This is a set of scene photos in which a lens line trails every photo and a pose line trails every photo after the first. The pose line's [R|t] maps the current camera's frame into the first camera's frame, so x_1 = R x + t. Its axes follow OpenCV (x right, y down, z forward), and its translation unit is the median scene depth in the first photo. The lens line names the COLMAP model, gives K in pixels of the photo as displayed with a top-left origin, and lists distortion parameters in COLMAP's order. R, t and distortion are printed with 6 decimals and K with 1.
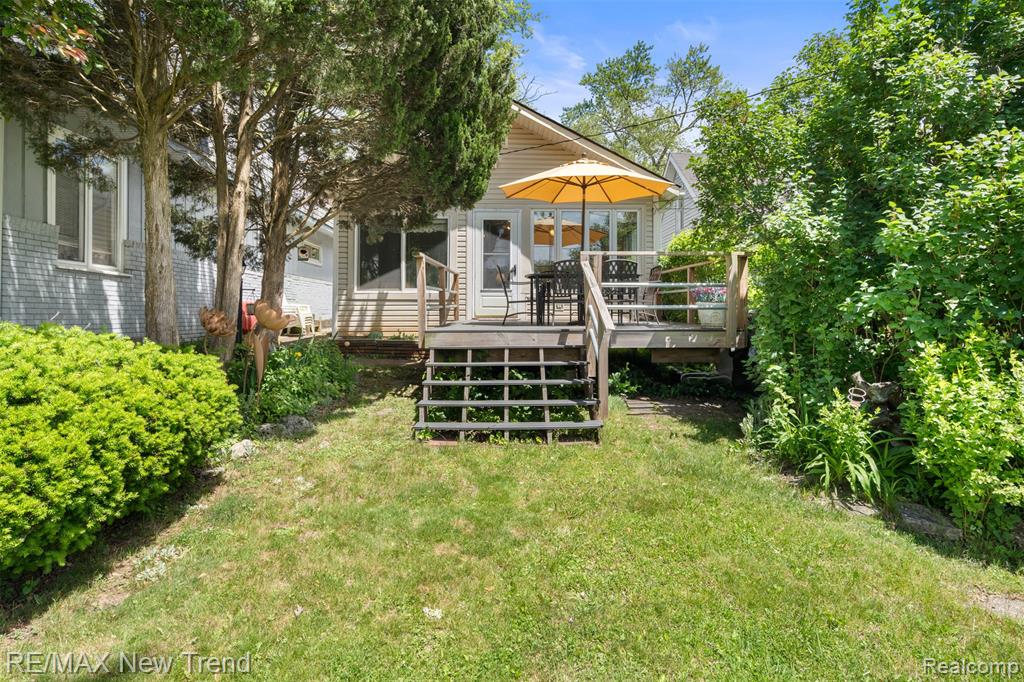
lens RADIAL K [[553.1, 0, 514.3], [0, 553.1, 323.7], [0, 0, 1]] dist [-0.001265, 0.000374]
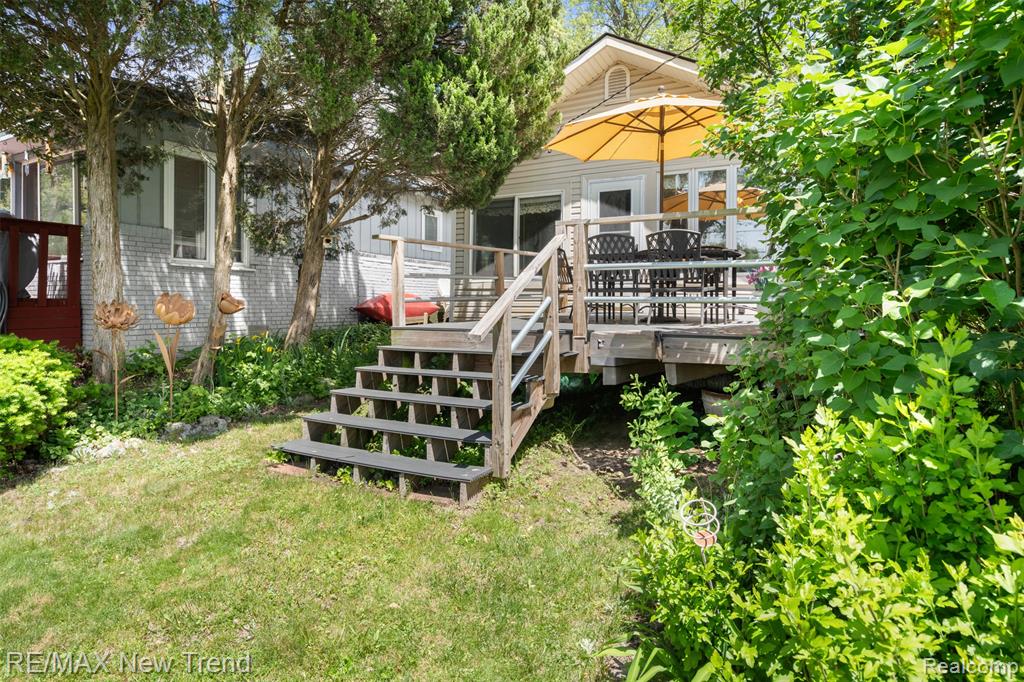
lens RADIAL K [[568.0, 0, 512.6], [0, 568.0, 315.0], [0, 0, 1]] dist [0.000731, 0.000266]
pose [[0.868454, 0.014295, -0.495563, 0.366956], [-0.011016, 0.999894, 0.009538, -0.014647], [0.495647, -0.002824, 0.868520, 0.288959]]
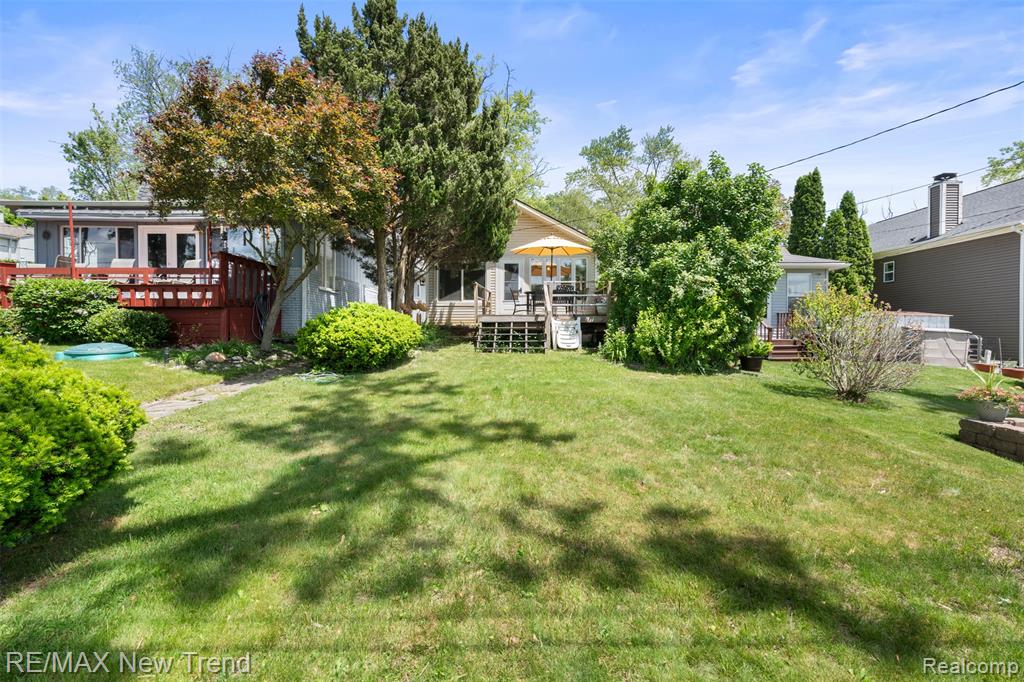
lens RADIAL K [[446.8, 0, 507.9], [0, 446.8, 353.7], [0, 0, 1]] dist [-0.000937, 0.000075]
pose [[0.998145, 0.004655, -0.060700, 0.071745], [-0.002369, 0.999288, 0.037667, 0.089823], [0.060832, -0.037454, 0.997445, -0.775619]]
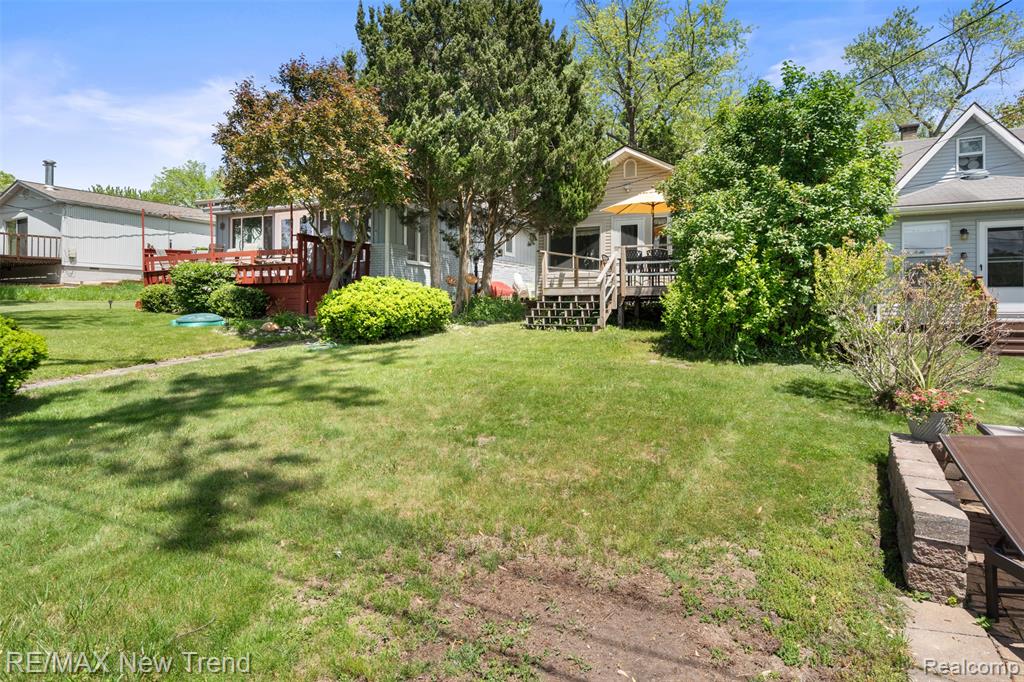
lens RADIAL K [[553.1, 0, 514.3], [0, 553.1, 323.7], [0, 0, 1]] dist [-0.001265, 0.000374]
pose [[0.870771, 0.019921, -0.491285, 0.660842], [-0.012217, 0.999747, 0.018884, 0.094913], [0.491537, -0.010442, 0.870794, -0.746948]]
